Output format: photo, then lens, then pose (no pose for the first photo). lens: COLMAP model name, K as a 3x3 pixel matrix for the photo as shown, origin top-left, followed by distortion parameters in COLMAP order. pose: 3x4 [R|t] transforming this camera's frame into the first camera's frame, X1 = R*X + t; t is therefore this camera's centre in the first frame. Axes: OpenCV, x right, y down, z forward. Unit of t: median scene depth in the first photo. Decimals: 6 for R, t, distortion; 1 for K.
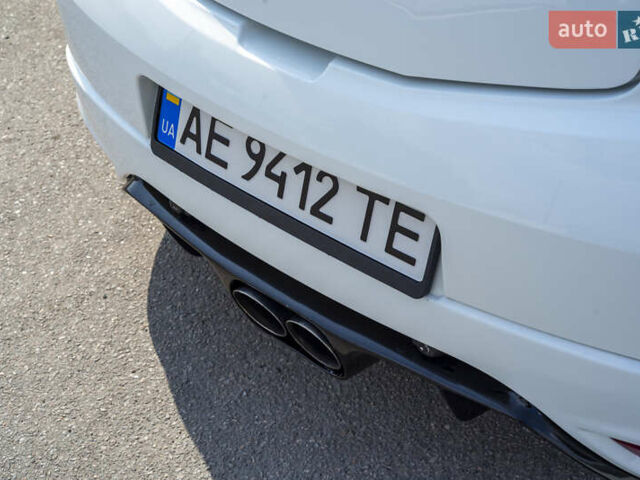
lens RADIAL K [[1182.7, 0, 320.0], [0, 1182.7, 240.0], [0, 0, 1]] dist [0.016347, -0.302758]
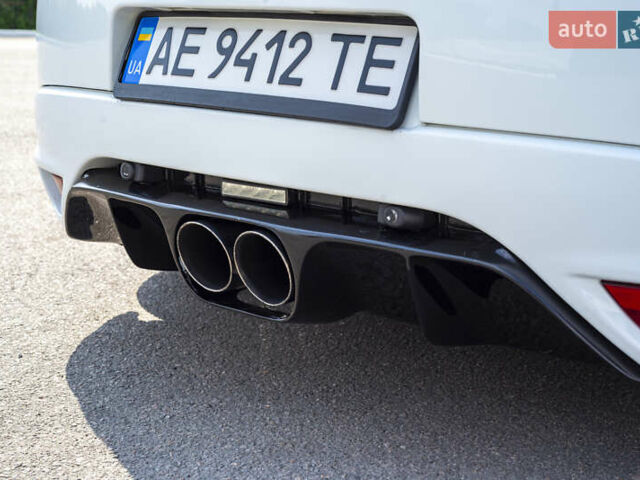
lens RADIAL K [[1182.7, 0, 320.0], [0, 1182.7, 240.0], [0, 0, 1]] dist [0.016347, -0.302758]
pose [[0.994361, 0.101804, 0.029712, 0.007870], [-0.073708, 0.864858, -0.496575, 0.460874], [-0.076251, 0.491585, 0.867485, 0.195401]]
